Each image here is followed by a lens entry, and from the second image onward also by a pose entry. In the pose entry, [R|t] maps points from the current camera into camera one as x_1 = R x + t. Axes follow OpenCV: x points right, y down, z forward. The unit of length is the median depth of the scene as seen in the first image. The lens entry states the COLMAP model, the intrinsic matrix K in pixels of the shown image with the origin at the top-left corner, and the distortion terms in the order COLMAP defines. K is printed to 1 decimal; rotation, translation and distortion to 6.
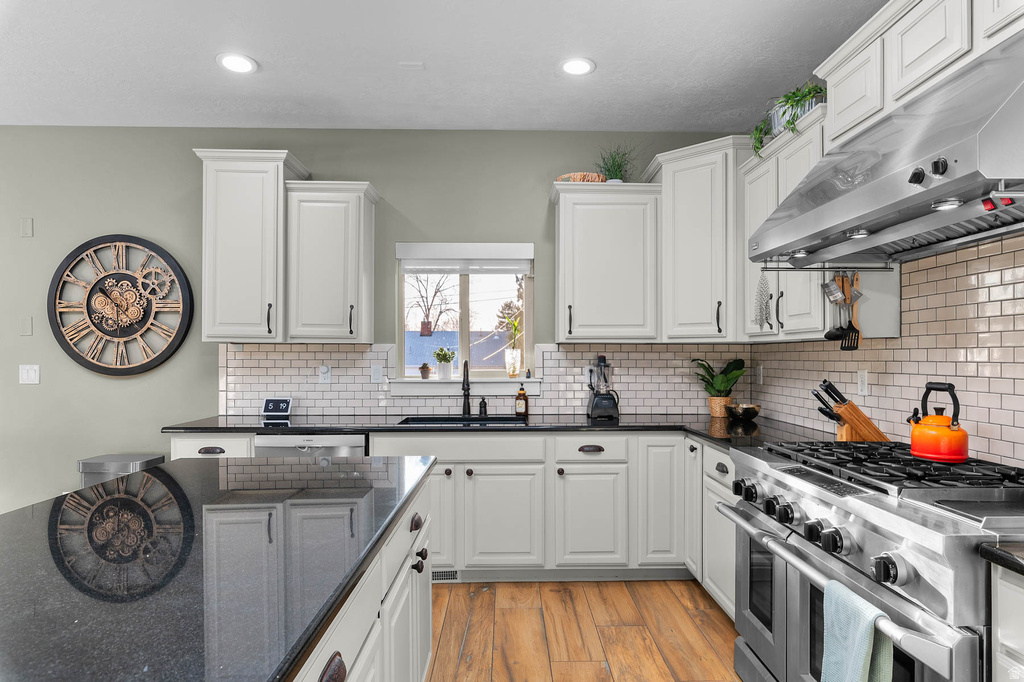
lens RADIAL K [[621.6, 0, 514.8], [0, 621.6, 353.1], [0, 0, 1]] dist [0.004474, 0.000151]
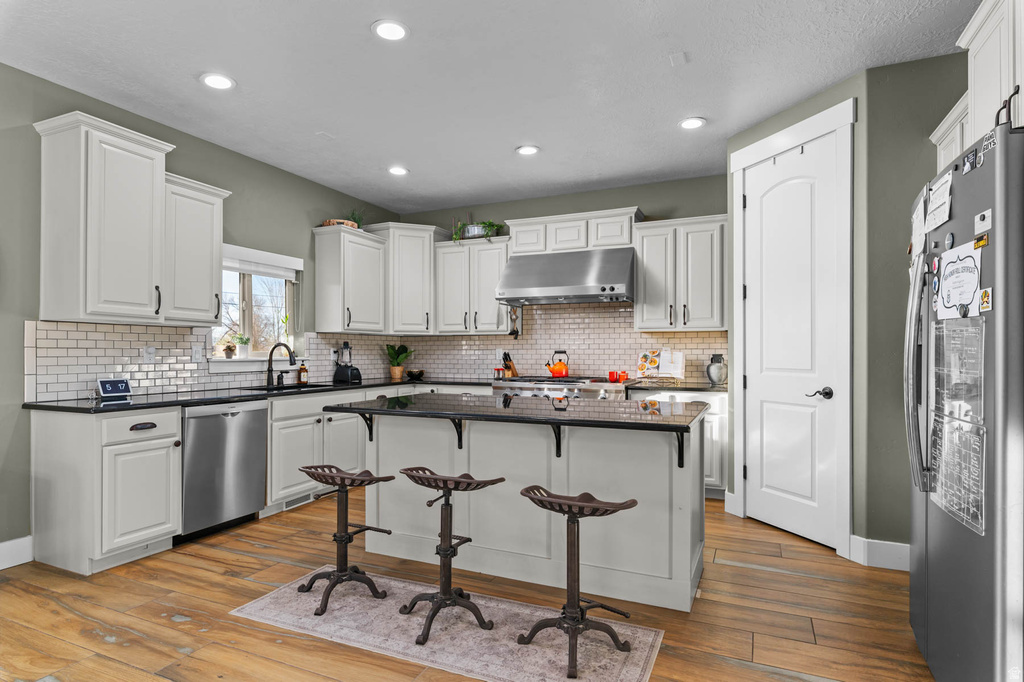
lens RADIAL K [[546.5, 0, 521.9], [0, 546.5, 352.8], [0, 0, 1]] dist [-0.001212, 0.000499]
pose [[0.417558, -0.001458, 0.908649, -0.890177], [-0.004217, 0.999985, 0.003543, 0.025024], [-0.908640, -0.005311, 0.417546, 0.050626]]
